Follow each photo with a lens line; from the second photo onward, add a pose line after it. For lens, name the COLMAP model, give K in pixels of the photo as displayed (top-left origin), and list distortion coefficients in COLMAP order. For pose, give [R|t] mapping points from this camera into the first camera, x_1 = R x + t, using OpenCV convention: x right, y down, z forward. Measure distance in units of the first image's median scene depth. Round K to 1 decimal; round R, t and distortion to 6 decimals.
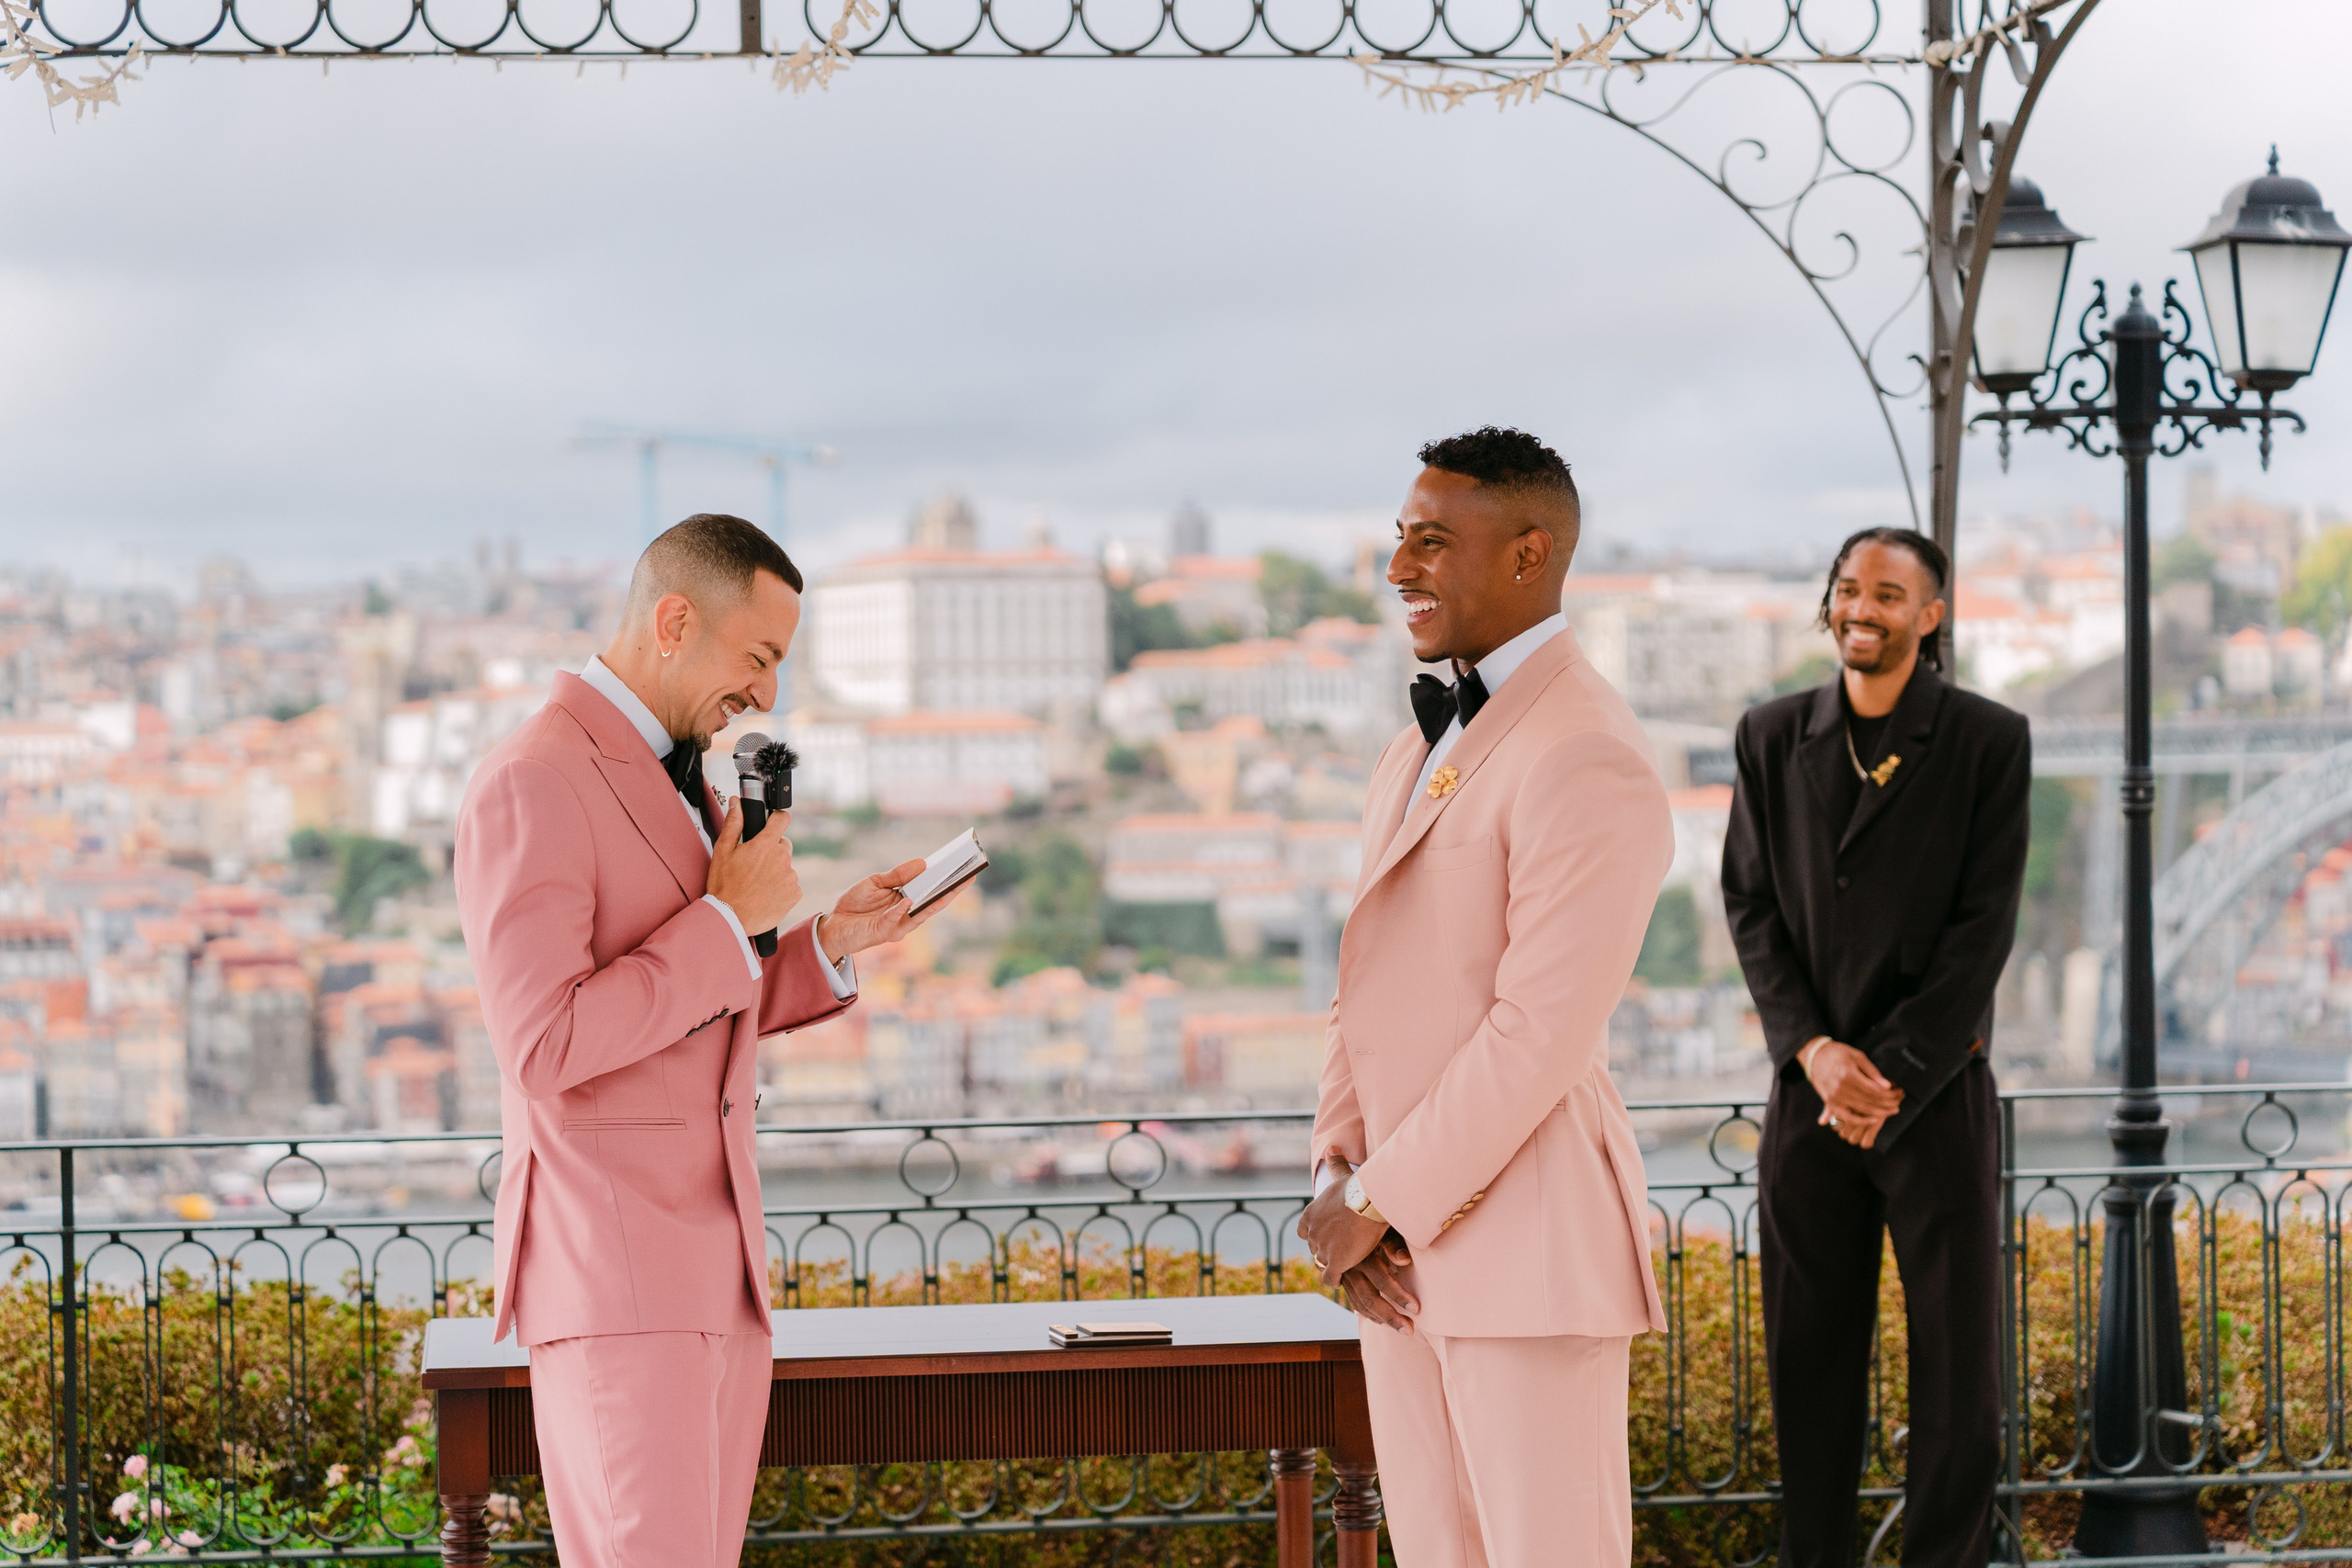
lens RADIAL K [[5027.9, 0, 1196.4], [0, 5027.9, 789.0], [0, 0, 1]] dist [-0.000581, 0.000000]
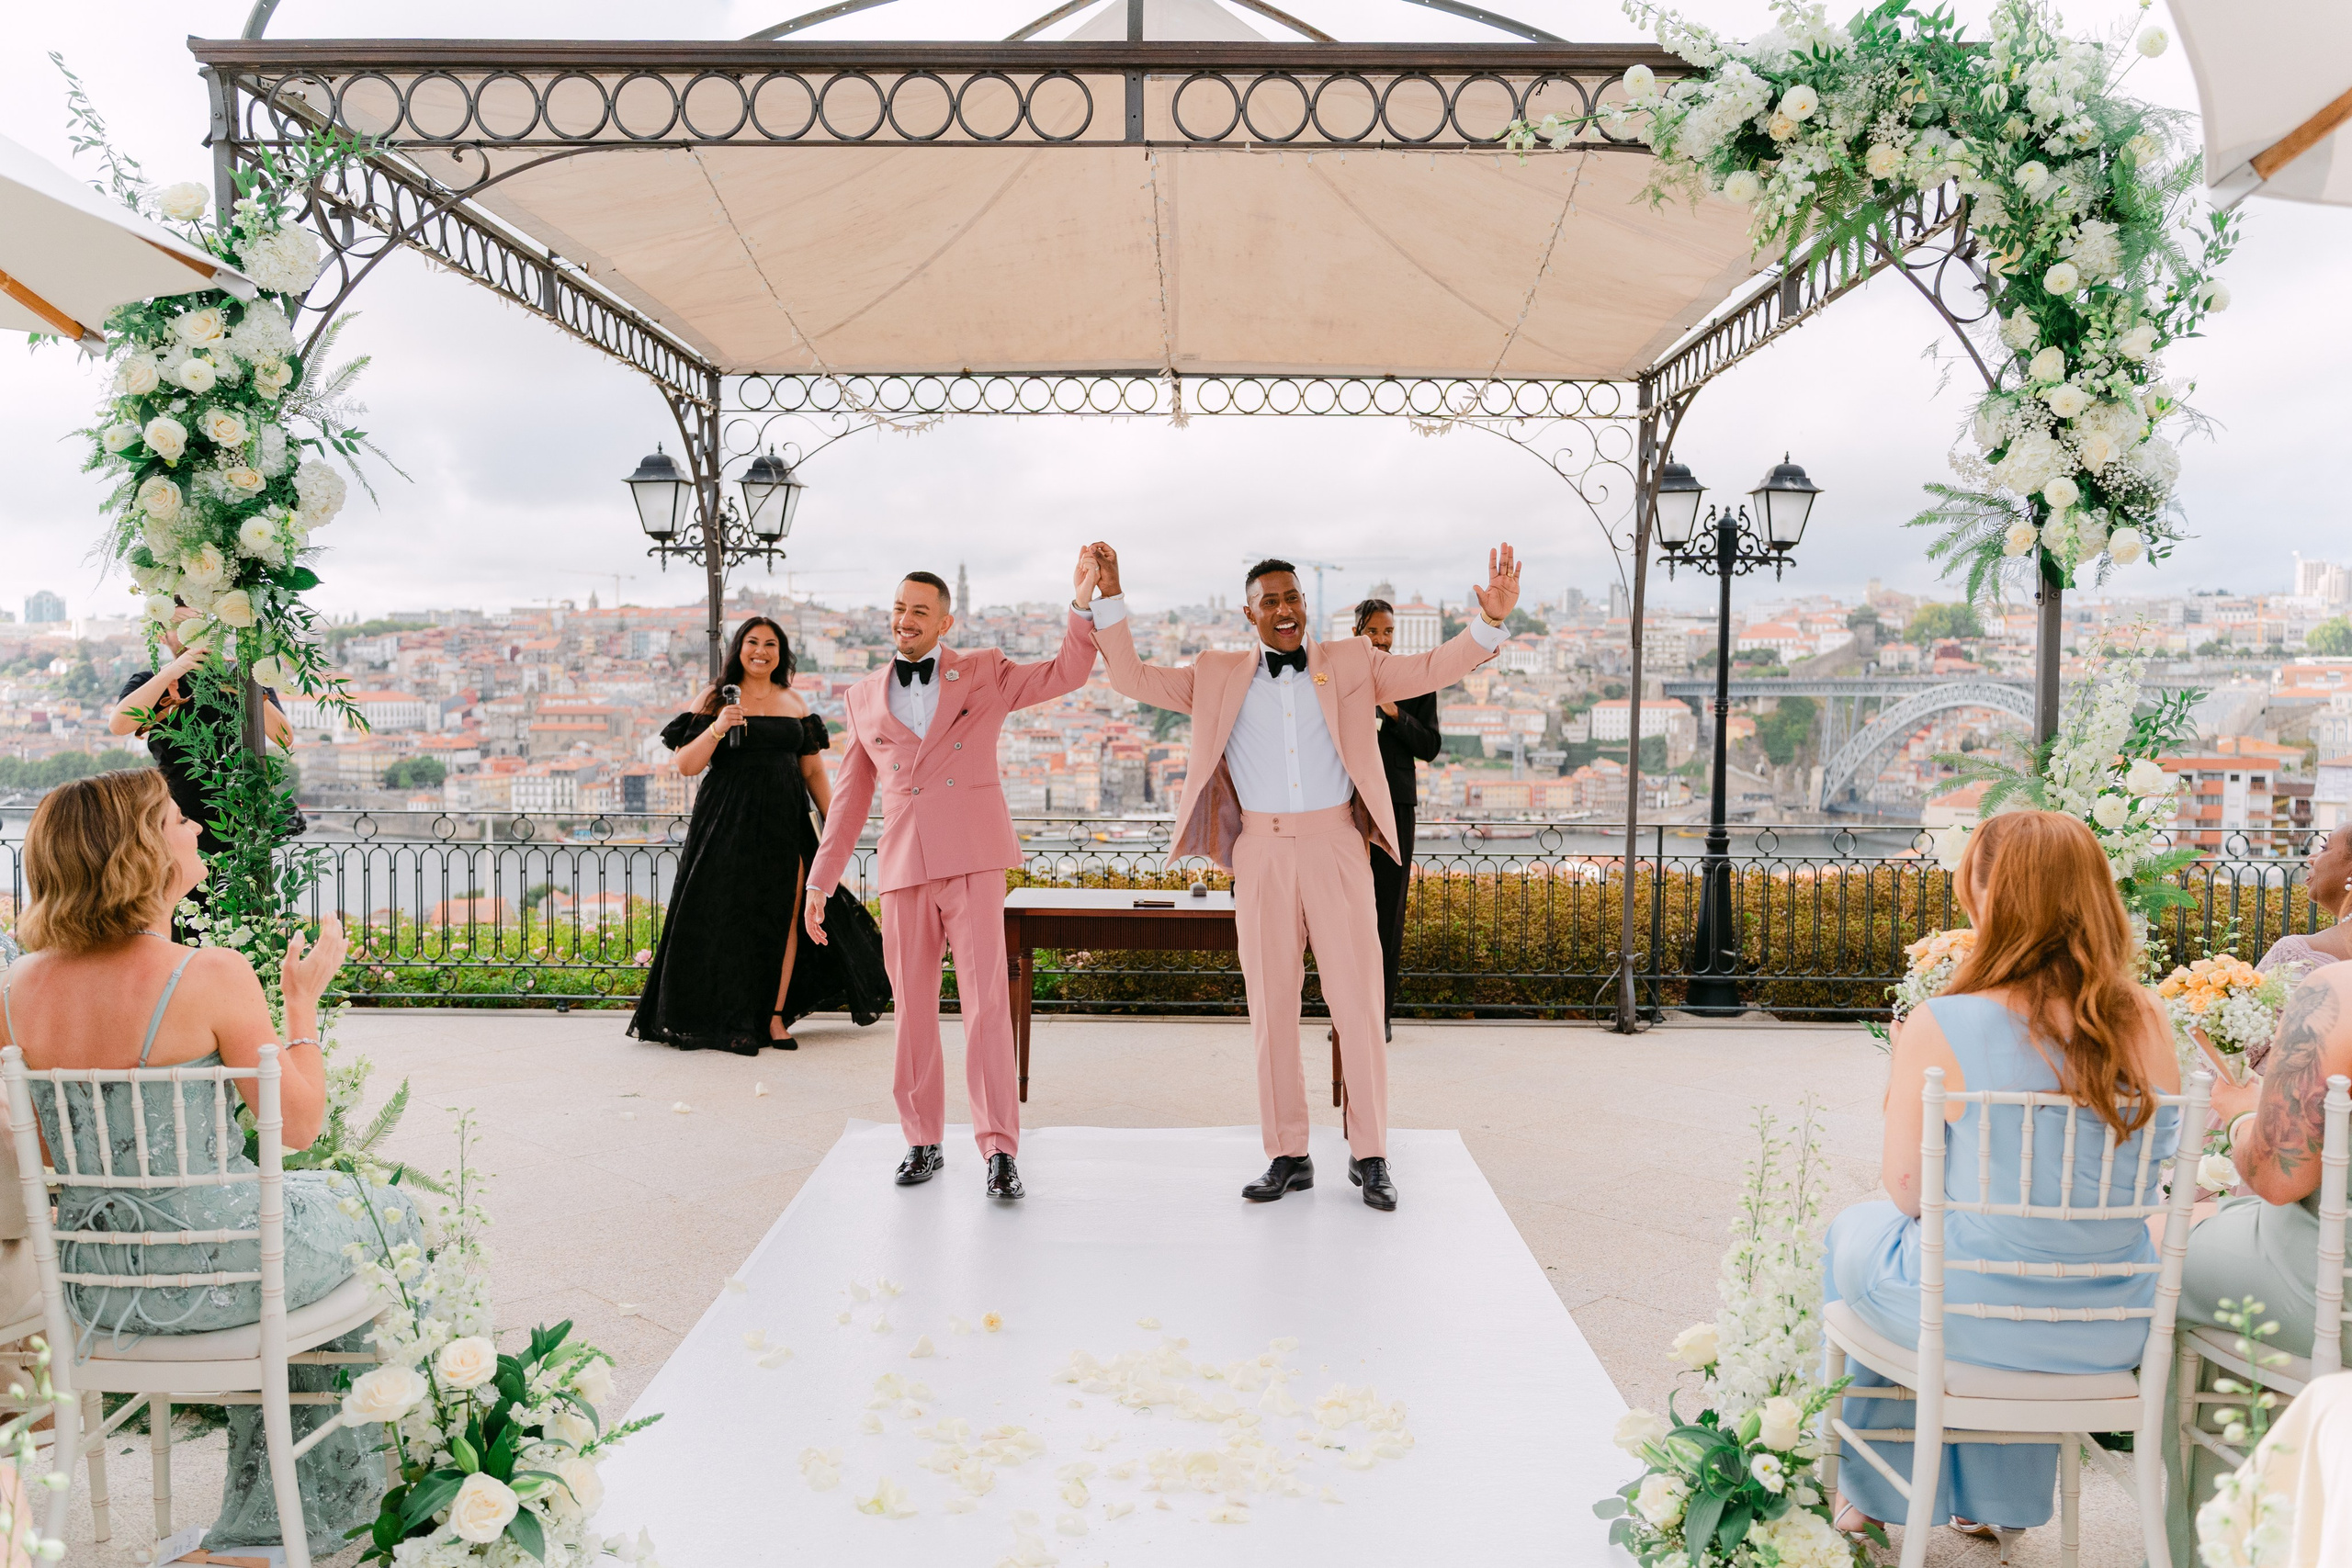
lens RADIAL K [[1861.0, 0, 1182.0], [0, 1861.0, 782.6], [0, 0, 1]] dist [0.007012, -0.008869]
pose [[0.987558, 0.032851, -0.153784, 0.064144], [-0.025231, 0.998368, 0.051242, -0.002997], [0.155216, -0.046724, 0.986775, 0.026689]]
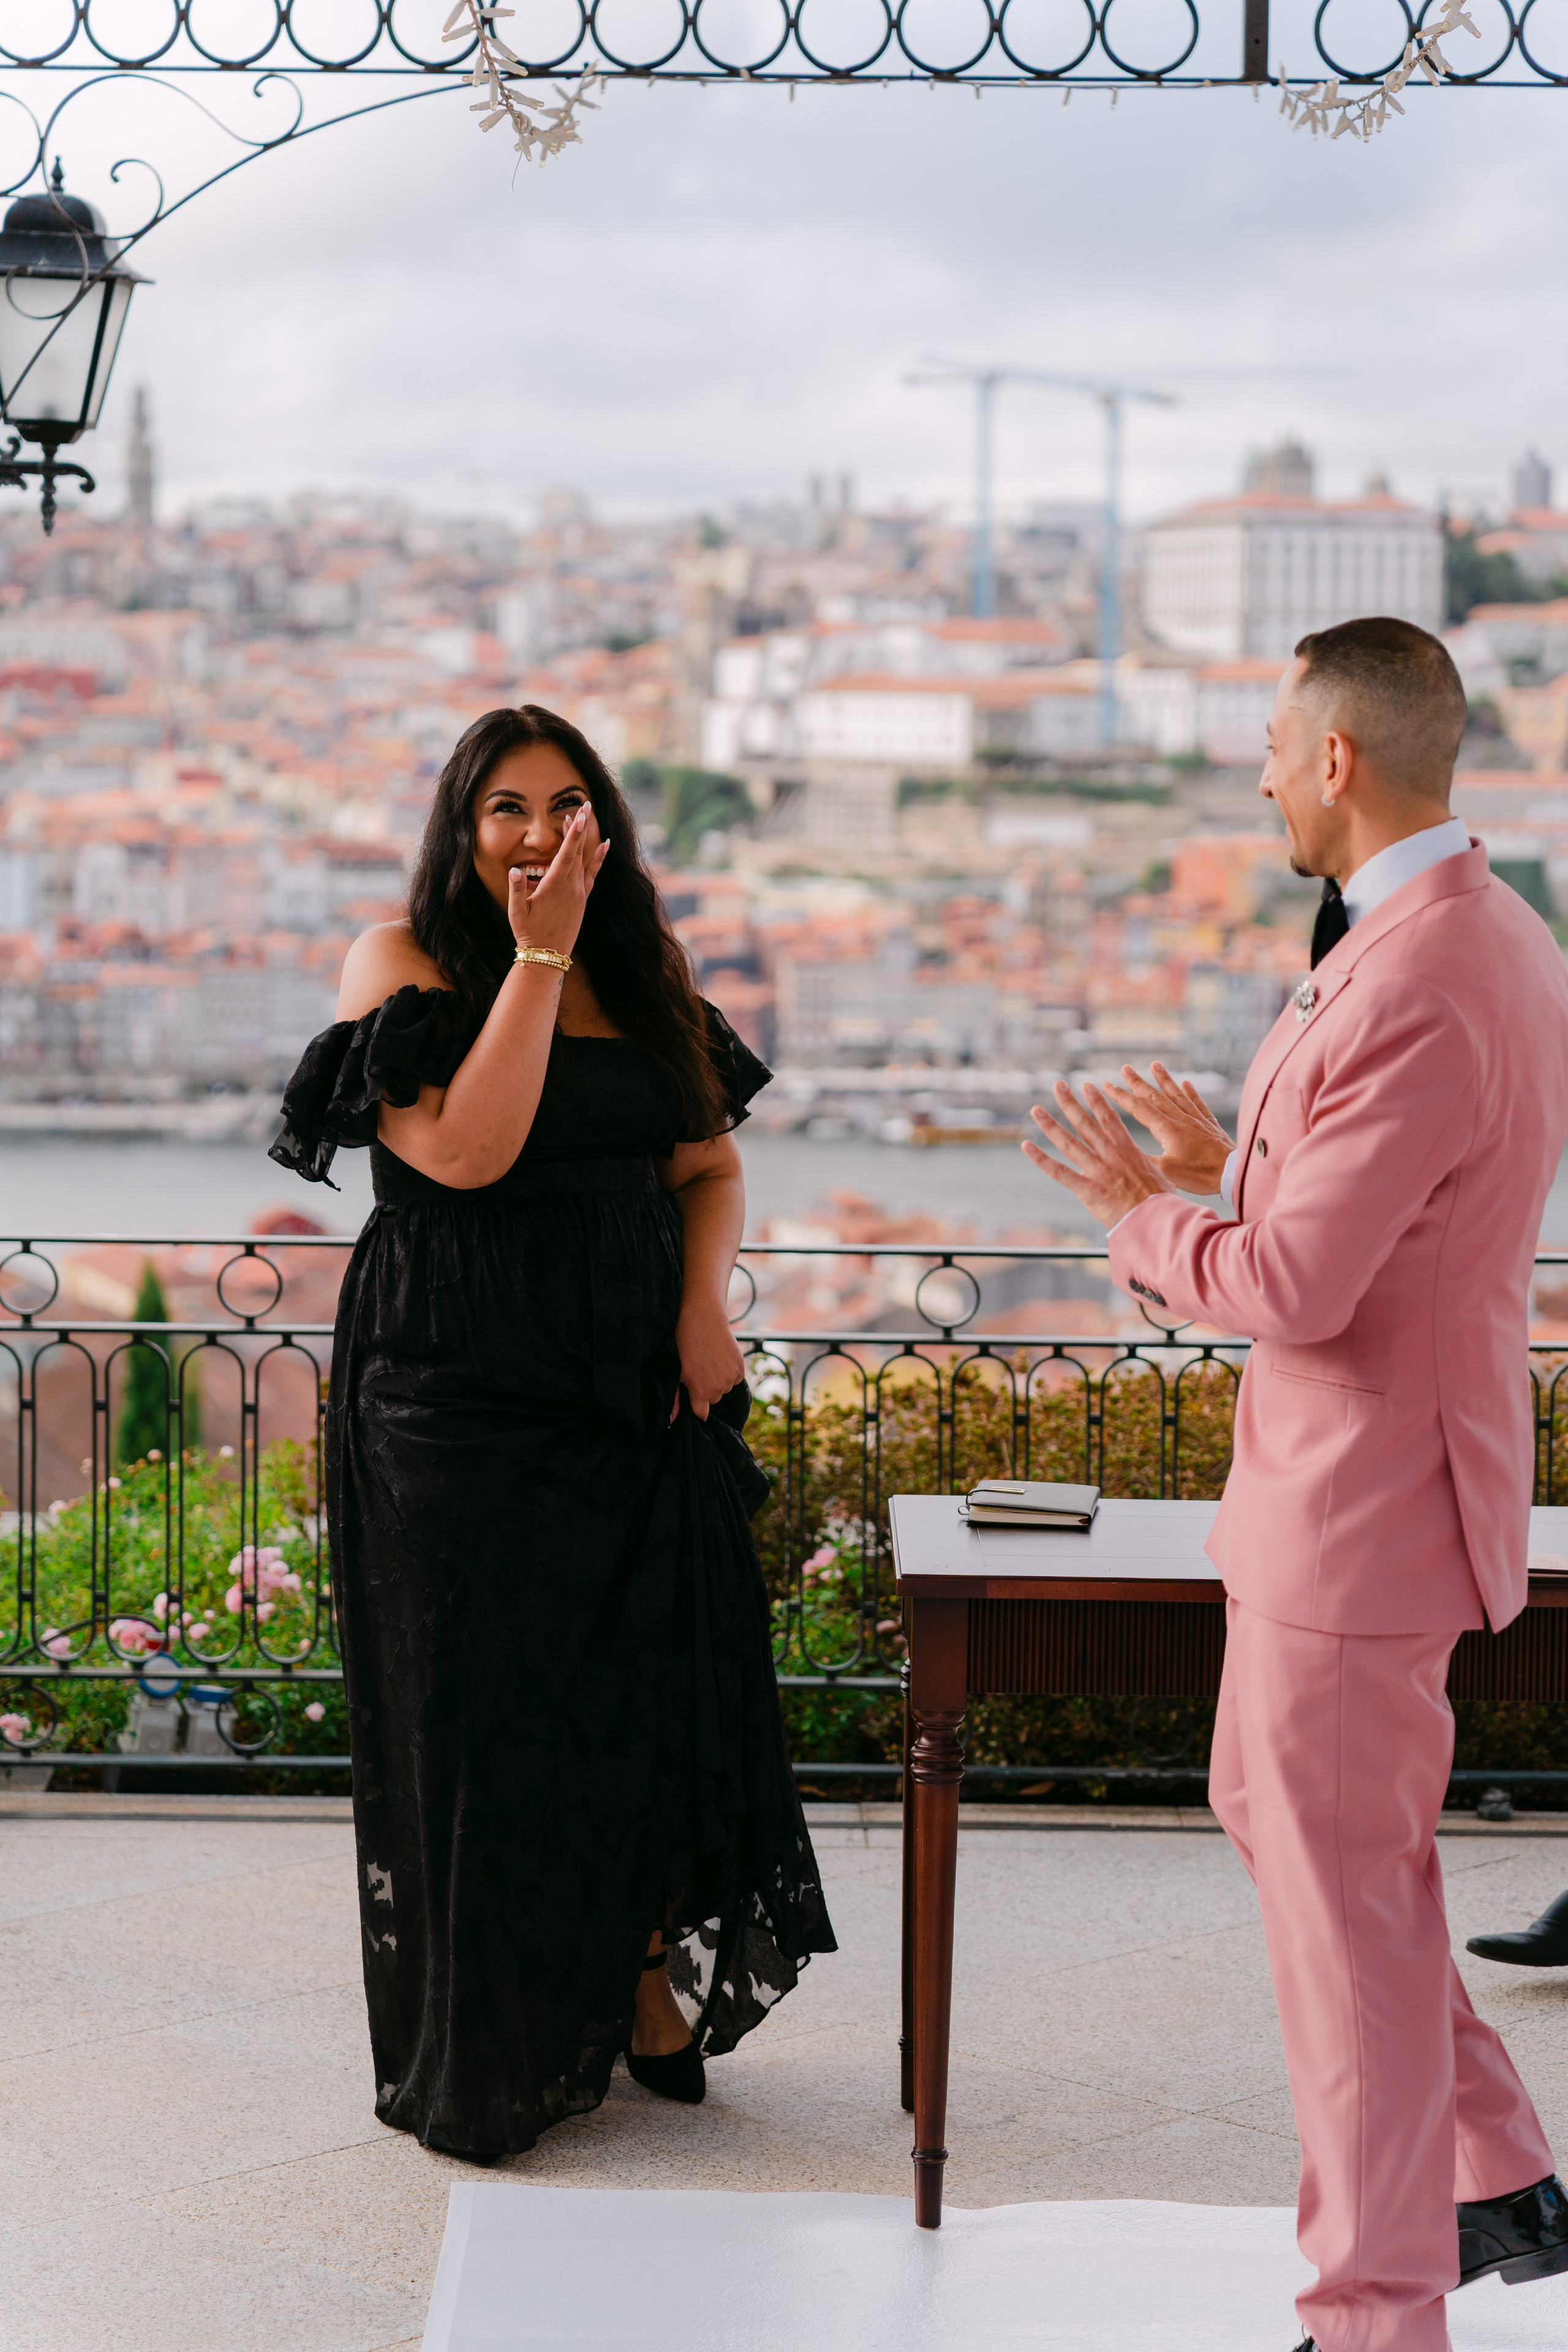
lens RADIAL K [[5028.4, 0, 772.8], [0, 5028.4, 1224.4], [0, 0, 1]] dist [-0.000581, 0.000000]
pose [[0.988587, 0.043315, -0.144288, -0.031625], [-0.029117, 0.994652, 0.099094, -0.025874], [0.147809, -0.093762, 0.984561, 0.067632]]
